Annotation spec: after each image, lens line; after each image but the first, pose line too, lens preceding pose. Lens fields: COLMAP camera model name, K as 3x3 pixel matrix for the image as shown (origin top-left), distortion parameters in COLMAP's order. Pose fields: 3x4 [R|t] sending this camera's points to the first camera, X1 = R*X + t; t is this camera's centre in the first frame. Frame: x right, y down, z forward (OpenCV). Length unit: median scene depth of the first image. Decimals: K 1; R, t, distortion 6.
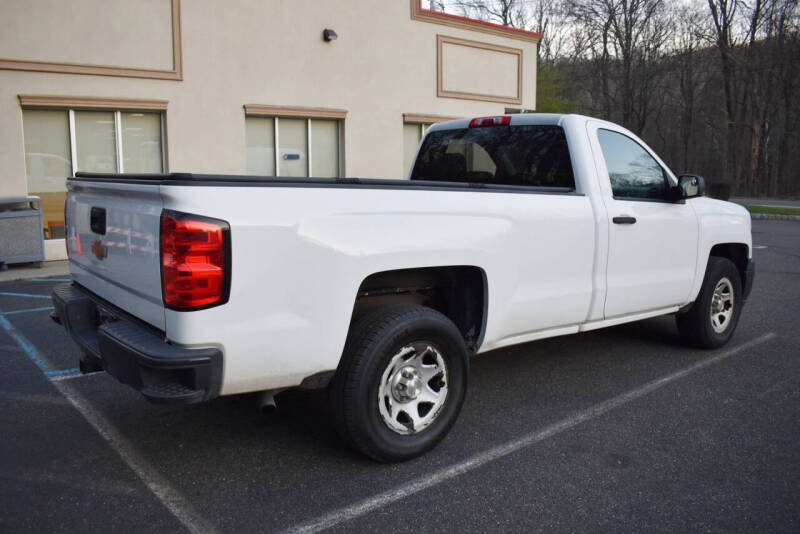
lens RADIAL K [[626.8, 0, 400.0], [0, 626.8, 267.0], [0, 0, 1]] dist [-0.081016, 0.004741]
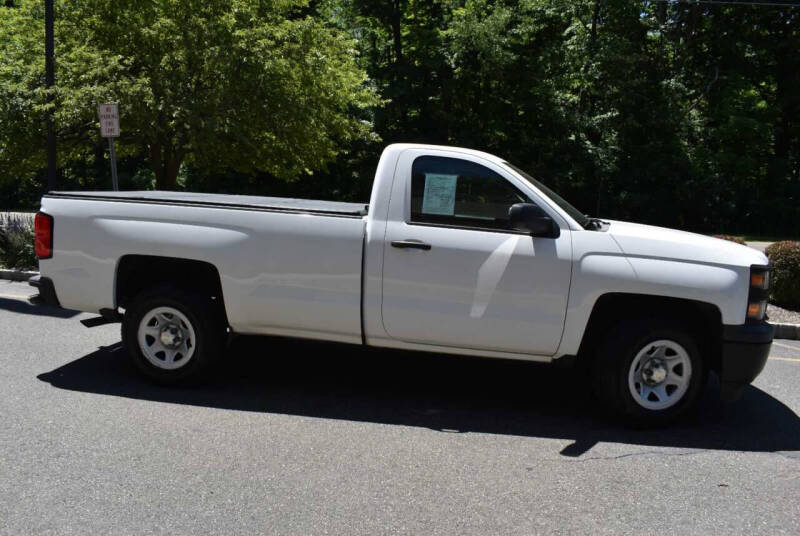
lens RADIAL K [[612.9, 0, 400.0], [0, 612.9, 268.0], [0, 0, 1]] dist [-0.088057, 0.002650]
pose [[0.678683, 0.108537, -0.726367, 1.193829], [-0.134229, 0.990692, 0.022616, -0.064690], [0.722061, 0.082151, 0.686934, 0.335642]]
